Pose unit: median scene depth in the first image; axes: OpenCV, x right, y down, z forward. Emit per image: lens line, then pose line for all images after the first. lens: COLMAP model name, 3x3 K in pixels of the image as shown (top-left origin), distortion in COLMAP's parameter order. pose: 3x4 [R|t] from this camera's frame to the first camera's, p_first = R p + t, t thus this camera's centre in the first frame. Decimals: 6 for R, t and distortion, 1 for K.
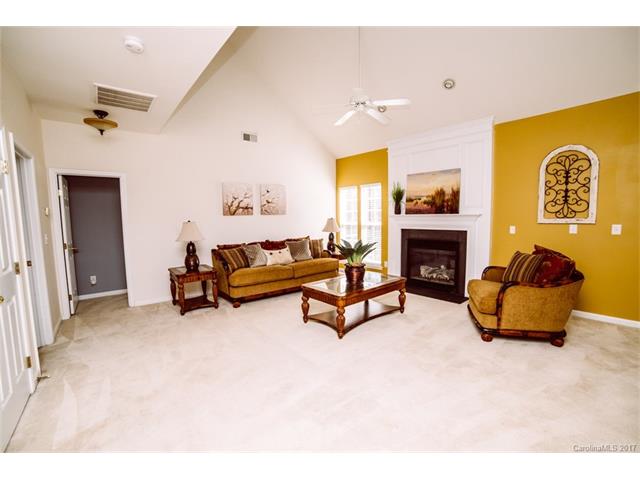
lens RADIAL K [[278.3, 0, 320.0], [0, 278.3, 240.0], [0, 0, 1]] dist [-0.098593, 0.035021]
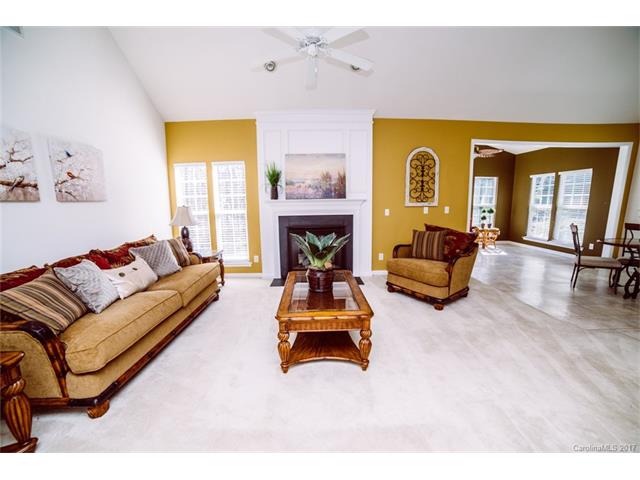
lens RADIAL K [[260.7, 0, 320.0], [0, 260.7, 240.0], [0, 0, 1]] dist [-0.106426, 0.034954]
pose [[0.626012, -0.112128, 0.771710, -0.316215], [0.070389, 0.993694, 0.087282, -0.032895], [-0.776630, -0.000320, 0.629956, 0.448457]]
